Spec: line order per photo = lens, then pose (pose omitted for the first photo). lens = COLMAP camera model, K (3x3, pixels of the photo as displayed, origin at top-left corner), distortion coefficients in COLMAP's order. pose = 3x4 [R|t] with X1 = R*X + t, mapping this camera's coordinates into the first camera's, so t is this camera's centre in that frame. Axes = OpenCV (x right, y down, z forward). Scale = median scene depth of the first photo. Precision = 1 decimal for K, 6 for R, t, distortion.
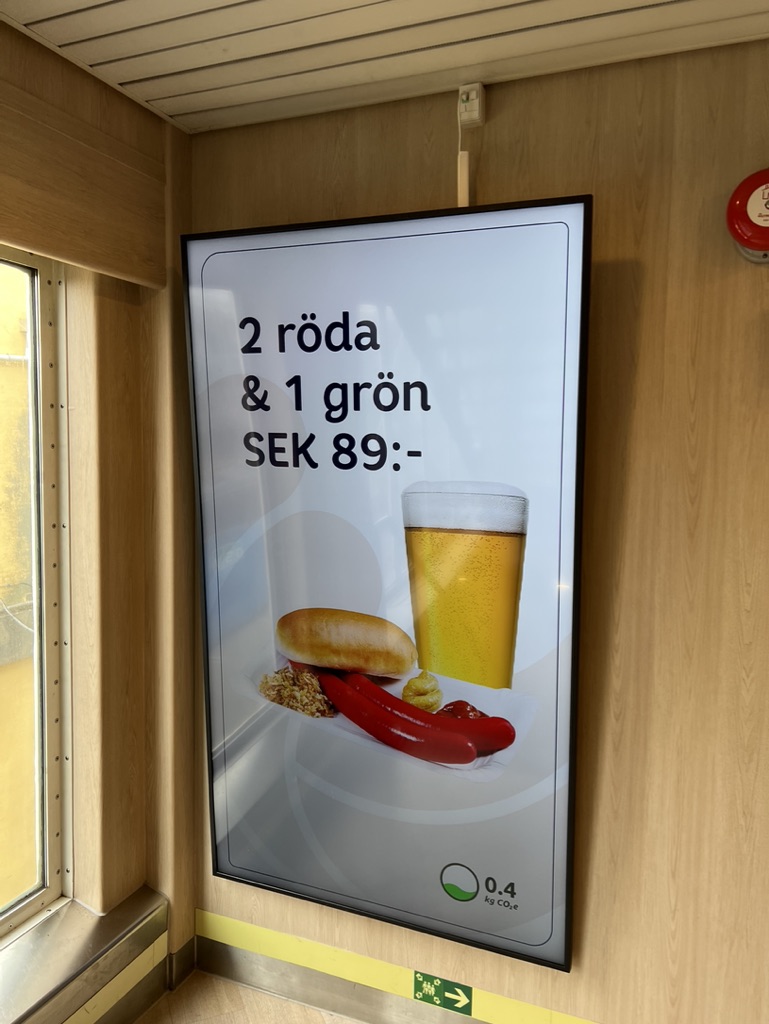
lens RADIAL K [[782.9, 0, 383.9], [0, 782.9, 504.0], [0, 0, 1]] dist [0.011858, -0.000044]
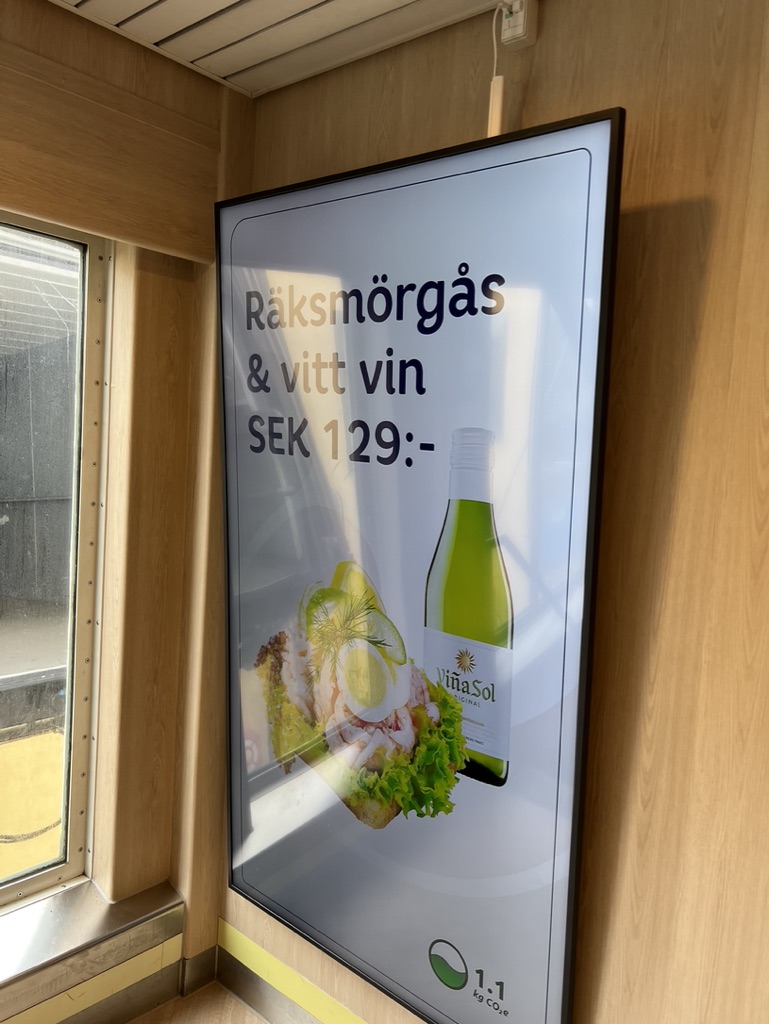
lens RADIAL K [[783.1, 0, 384.5], [0, 783.1, 512.0], [0, 0, 1]] dist [0.050560, -0.060424]
pose [[0.947318, 0.073746, -0.311689, 0.269320], [-0.073689, 0.997209, 0.011978, -0.001296], [0.311702, 0.011622, 0.950109, 0.184554]]
